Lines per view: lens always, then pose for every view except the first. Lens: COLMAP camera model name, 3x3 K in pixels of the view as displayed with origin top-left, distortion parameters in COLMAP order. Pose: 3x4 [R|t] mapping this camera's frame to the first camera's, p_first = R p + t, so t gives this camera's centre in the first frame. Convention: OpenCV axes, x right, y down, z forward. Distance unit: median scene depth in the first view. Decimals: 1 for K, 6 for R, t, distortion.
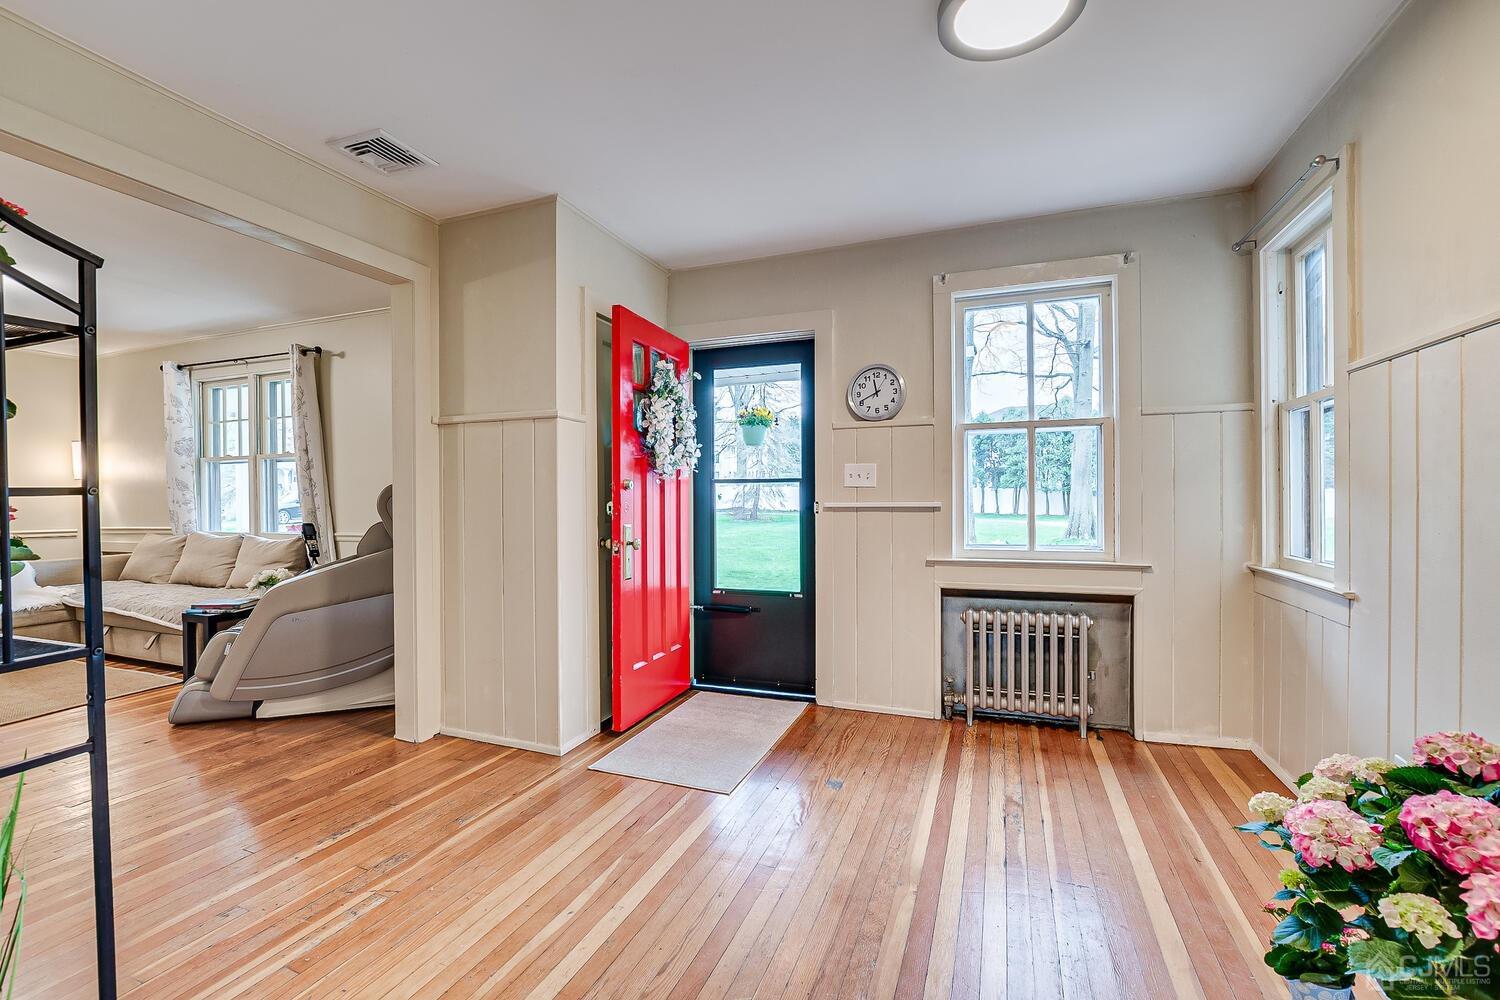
lens RADIAL K [[653.3, 0, 737.6], [0, 653.3, 506.9], [0, 0, 1]] dist [-0.017319, 0.000325]
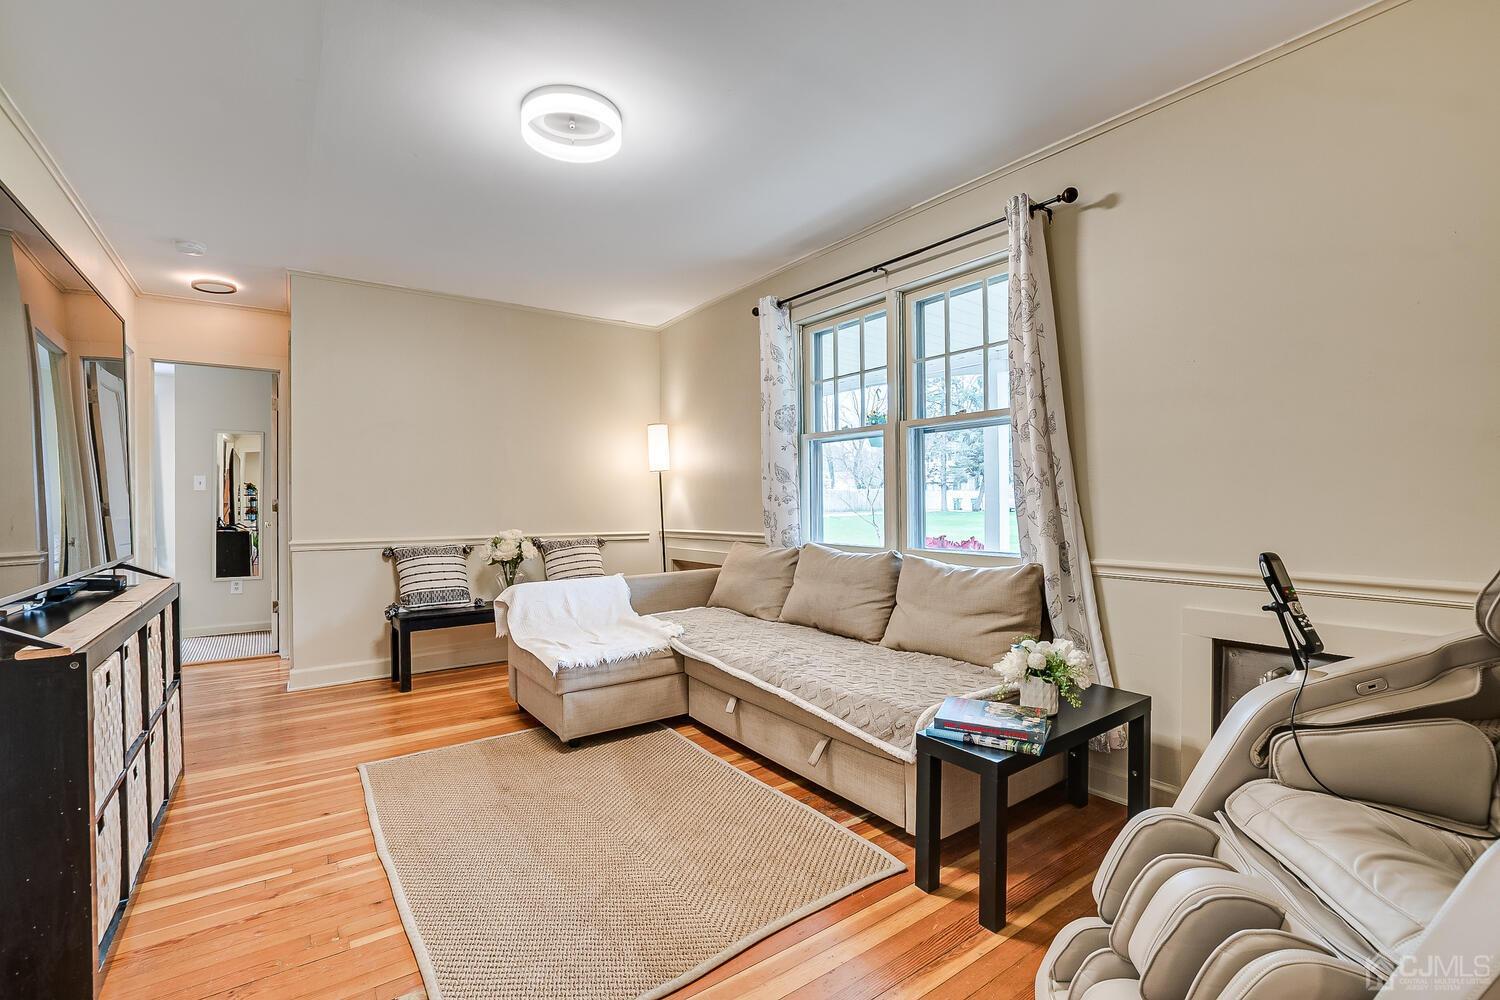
lens RADIAL K [[653.3, 0, 737.8], [0, 653.3, 498.7], [0, 0, 1]] dist [-0.017319, 0.000325]
pose [[0.839835, -0.000883, -0.542841, -0.547817], [-0.002813, 0.999978, -0.005978, -0.003219], [0.542834, 0.006547, 0.839815, 0.405357]]
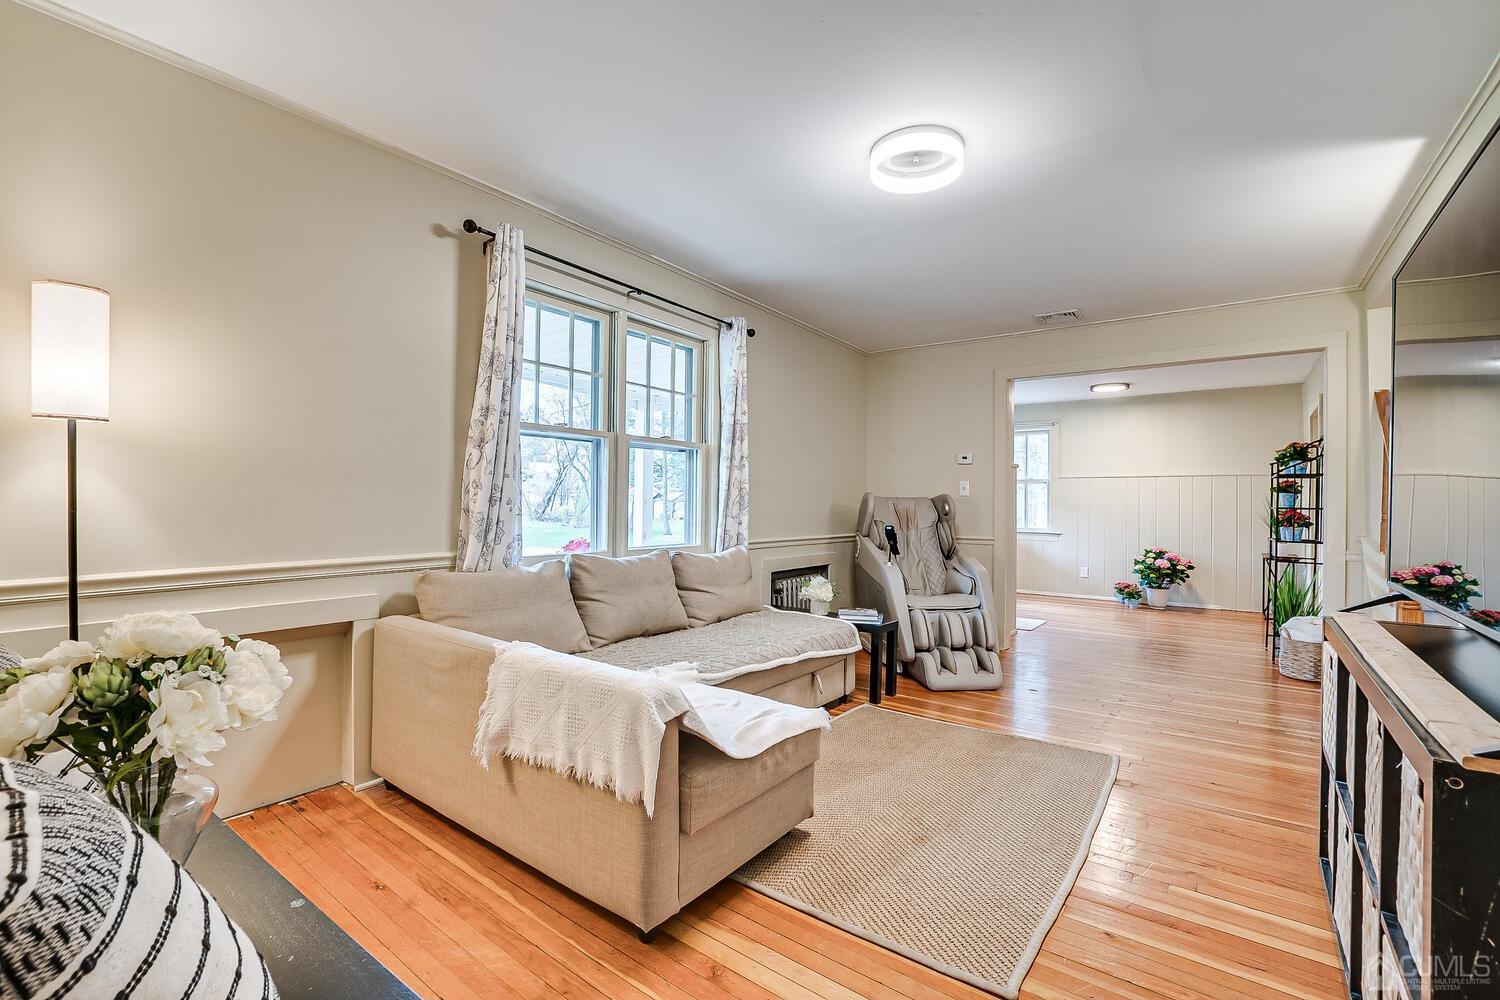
lens RADIAL K [[653.3, 0, 734.7], [0, 653.3, 500.7], [0, 0, 1]] dist [-0.017319, 0.000325]
pose [[0.276933, 0.016522, 0.960747, -1.397894], [-0.008685, 0.999854, -0.014691, -0.002257], [-0.960850, -0.004276, 0.277036, 0.718577]]
